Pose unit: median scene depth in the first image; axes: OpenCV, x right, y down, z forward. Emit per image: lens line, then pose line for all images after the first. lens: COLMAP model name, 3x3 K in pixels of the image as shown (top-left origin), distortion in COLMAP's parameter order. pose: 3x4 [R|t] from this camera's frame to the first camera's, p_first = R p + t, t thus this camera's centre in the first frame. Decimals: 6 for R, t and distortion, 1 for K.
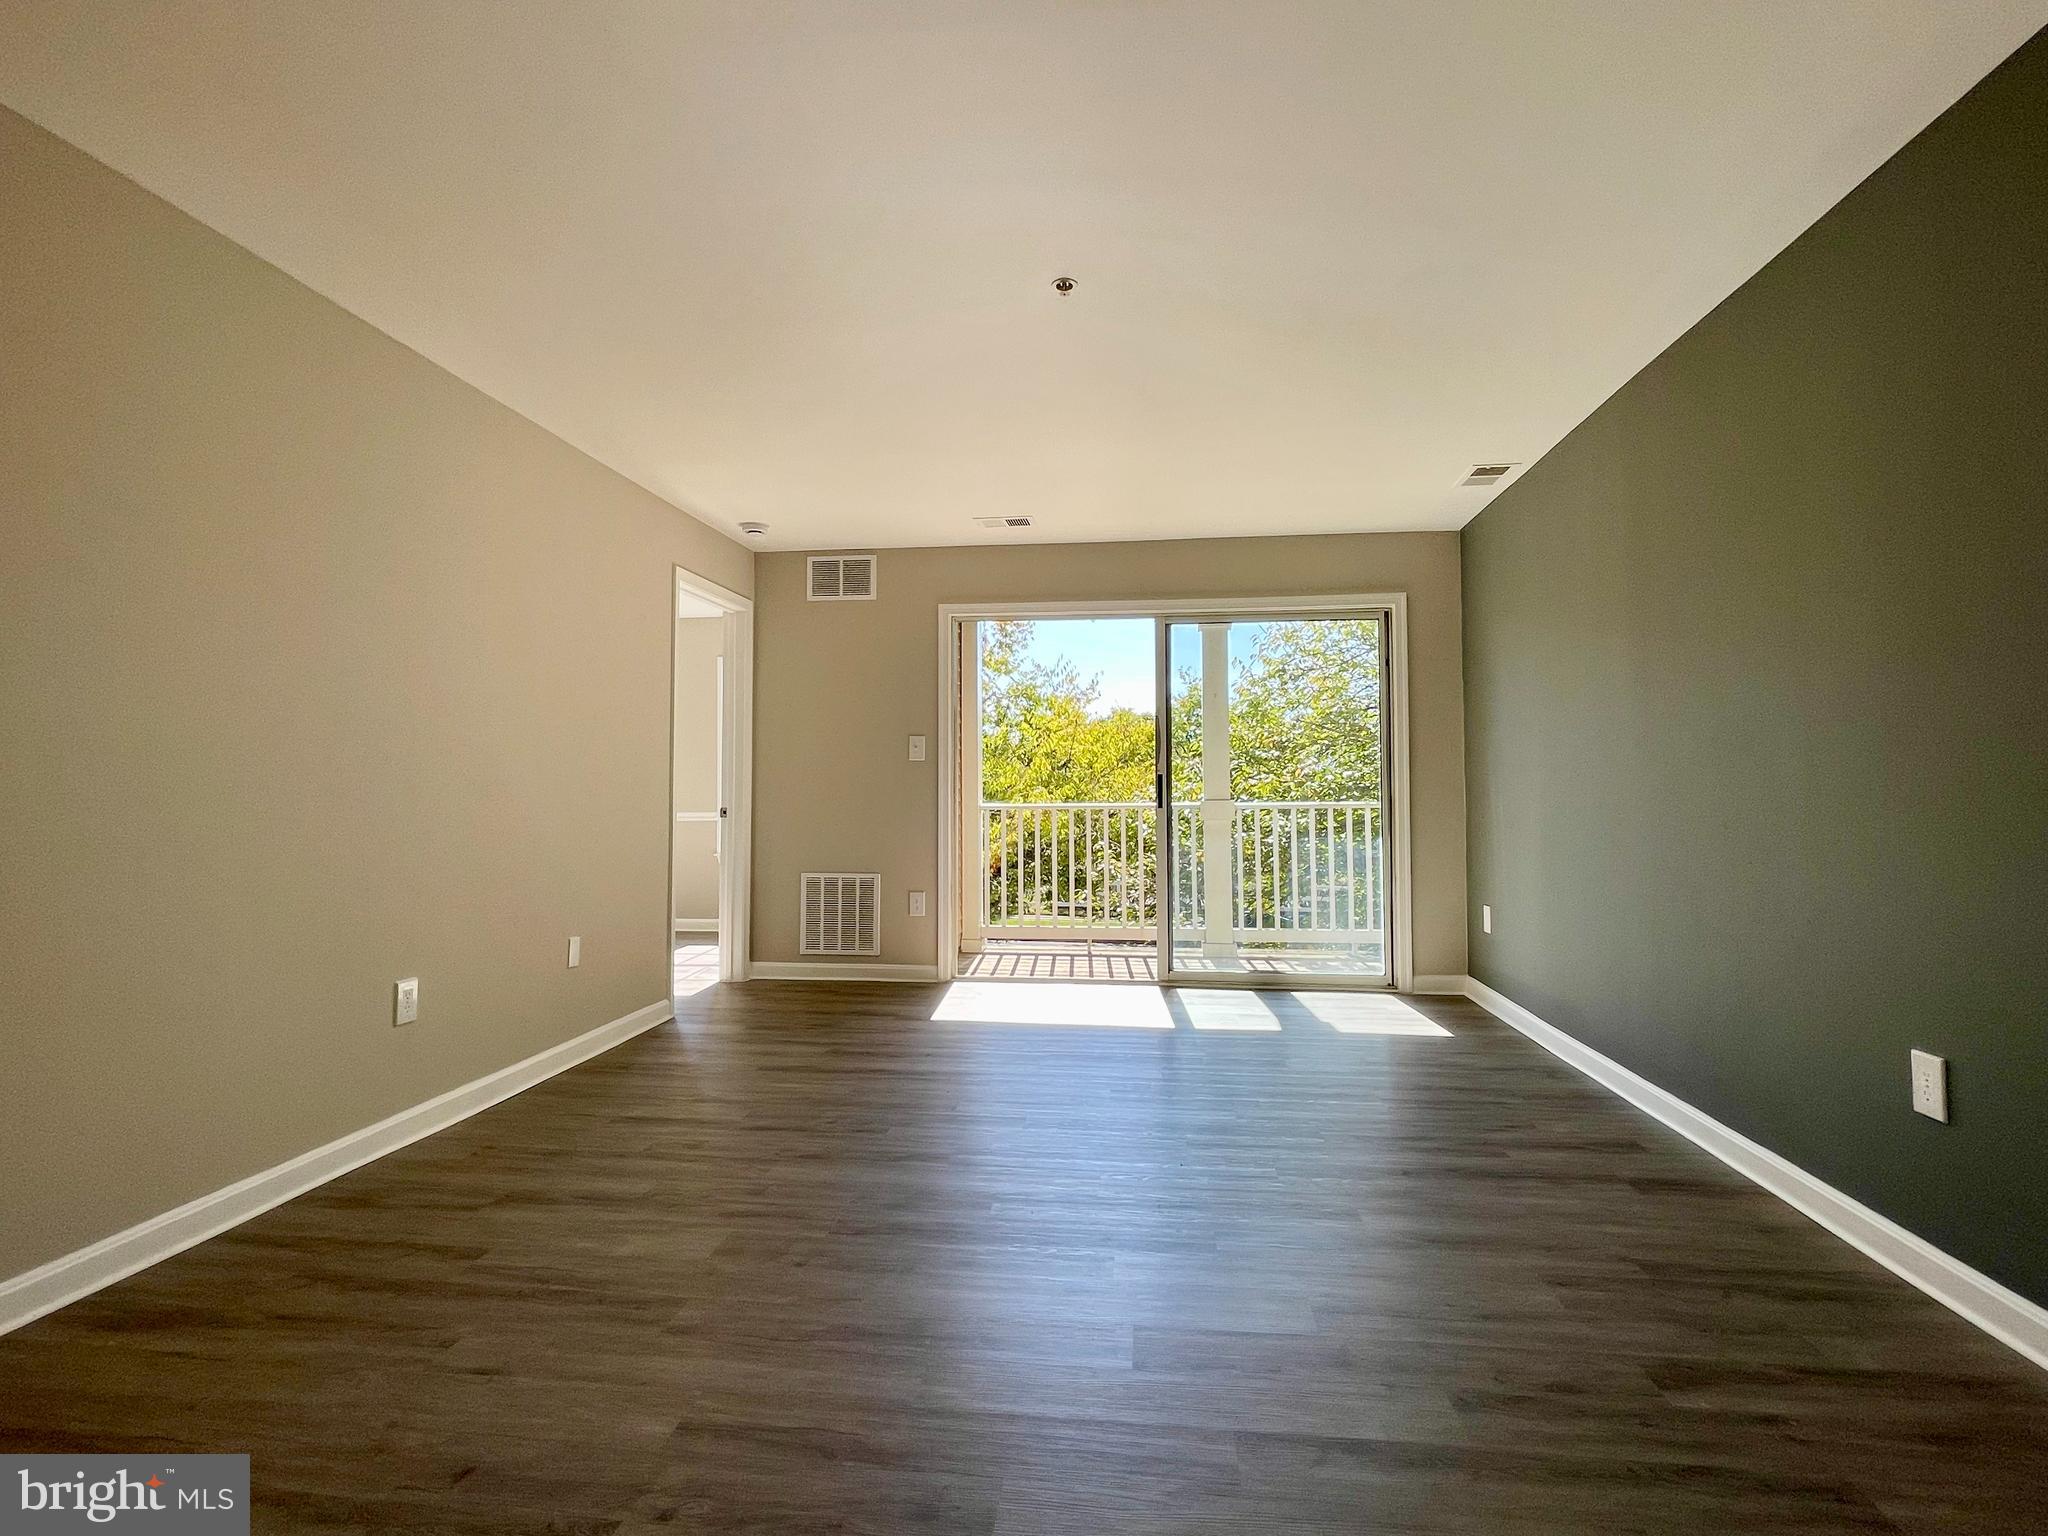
lens RADIAL K [[967.9, 0, 1022.6], [0, 967.9, 761.5], [0, 0, 1]] dist [-0.006180, 0.001679]
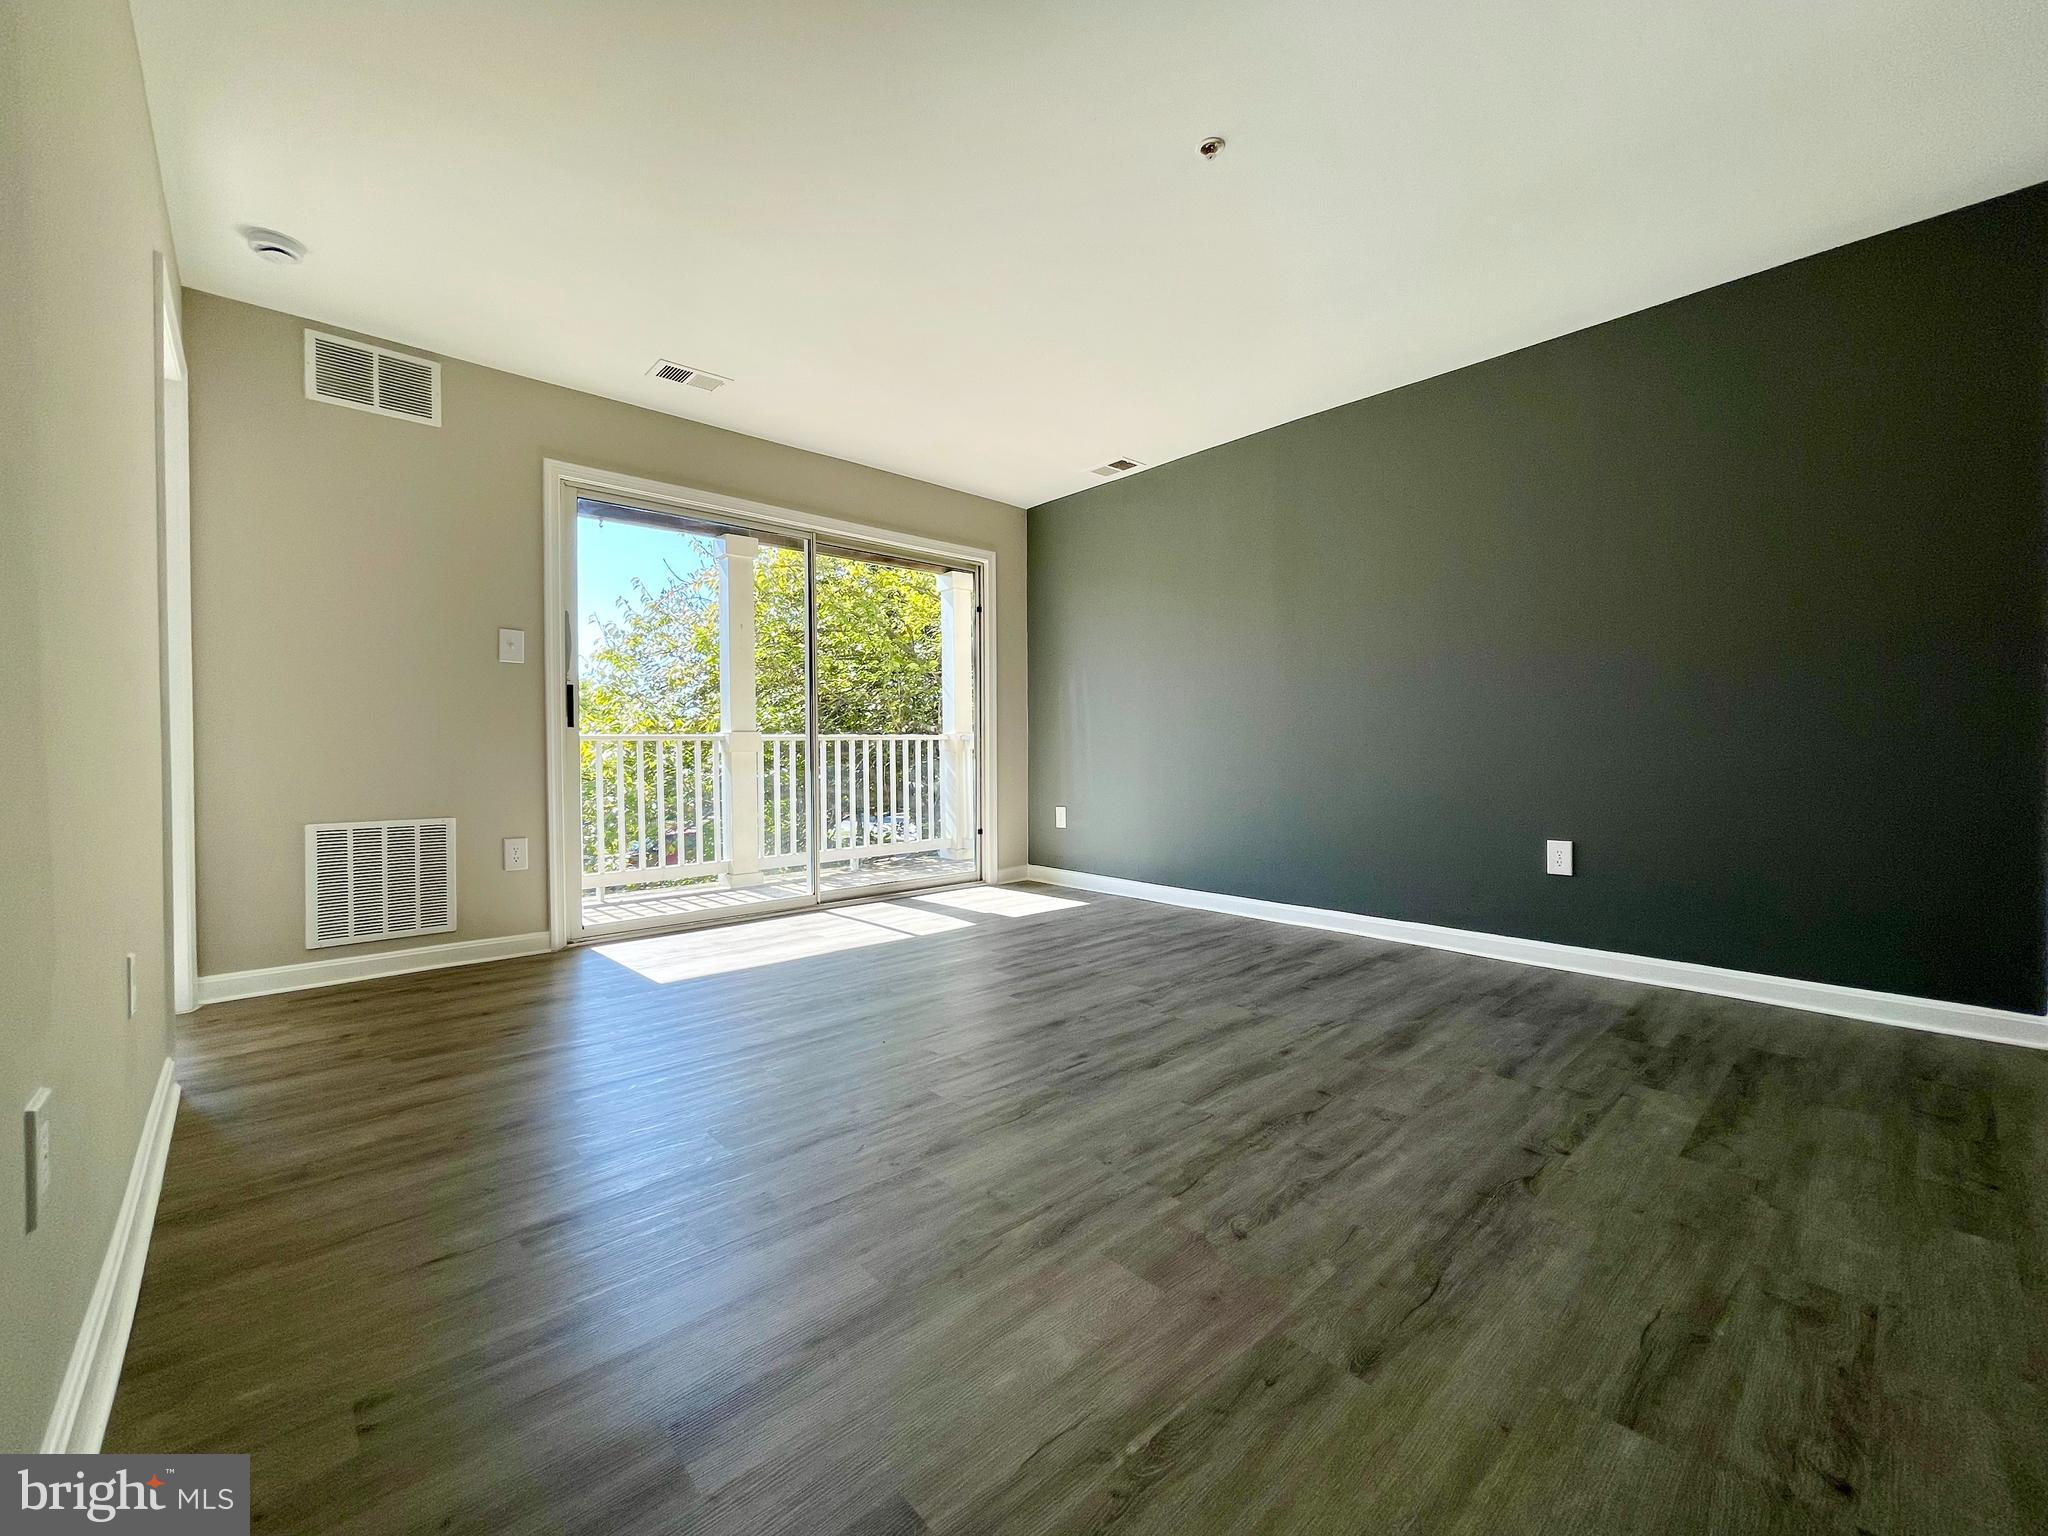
lens RADIAL K [[832.9, 0, 1014.7], [0, 832.9, 760.1], [0, 0, 1]] dist [-0.003013, 0.000353]
pose [[0.647984, -0.009267, 0.761598, -0.351254], [-0.021478, 0.999306, 0.030434, 0.047028], [-0.761351, -0.036078, 0.647335, 0.290860]]
